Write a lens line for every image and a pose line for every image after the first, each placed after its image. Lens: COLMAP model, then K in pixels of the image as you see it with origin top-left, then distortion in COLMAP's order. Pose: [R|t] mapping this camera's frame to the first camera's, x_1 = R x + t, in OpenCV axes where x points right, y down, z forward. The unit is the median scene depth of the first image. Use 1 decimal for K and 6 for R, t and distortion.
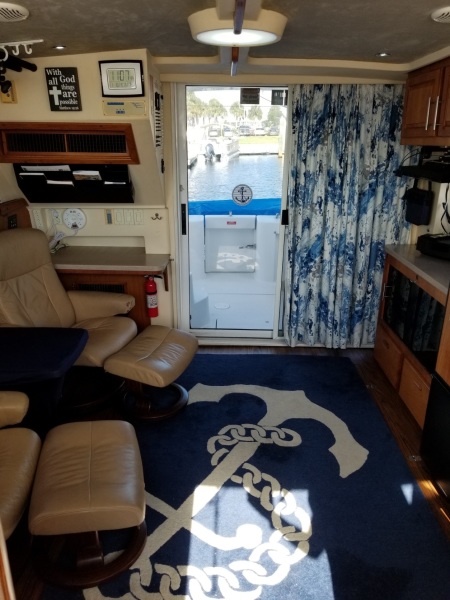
lens RADIAL K [[471.1, 0, 225.2], [0, 471.1, 299.8], [0, 0, 1]] dist [0.064983, -0.107607]
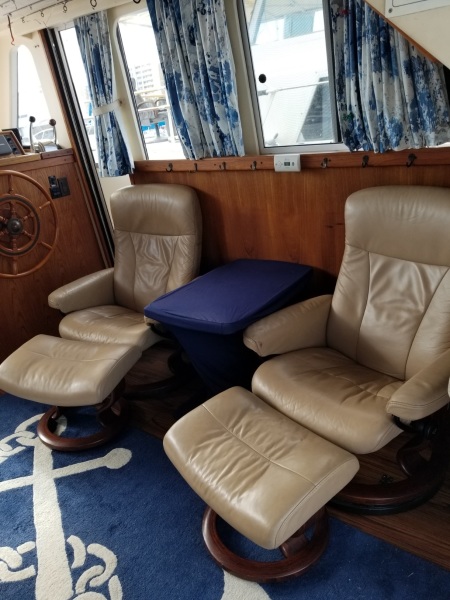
lens RADIAL K [[471.1, 0, 224.9], [0, 471.1, 312.4], [0, 0, 1]] dist [0.064983, -0.107607]
pose [[-0.578641, 0.358404, -0.732613, 0.217817], [-0.181687, 0.819051, 0.544193, -0.320205], [0.795088, 0.447999, -0.408819, 1.192078]]
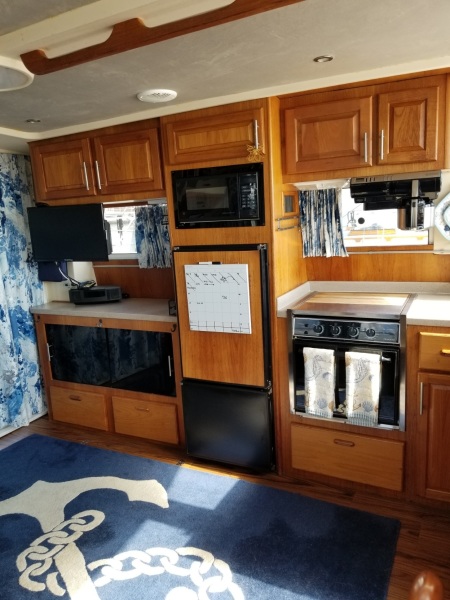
lens RADIAL K [[471.1, 0, 222.6], [0, 471.1, 308.0], [0, 0, 1]] dist [0.064983, -0.107607]
pose [[0.449717, -0.220241, 0.865592, -0.431452], [0.351717, 0.934487, 0.055037, -0.038159], [-0.821006, 0.279692, 0.497717, 0.237025]]
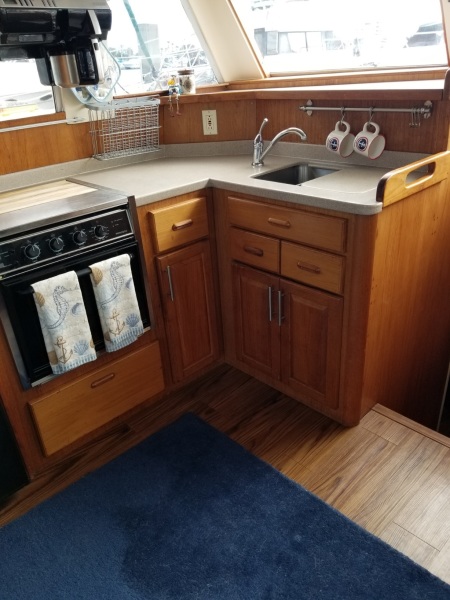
lens RADIAL K [[471.1, 0, 232.8], [0, 471.1, 304.4], [0, 0, 1]] dist [0.064983, -0.107607]
pose [[-0.704621, -0.299897, 0.643095, -0.160326], [0.280735, 0.714534, 0.640804, -0.146569], [-0.651688, 0.632063, -0.419284, 0.665549]]
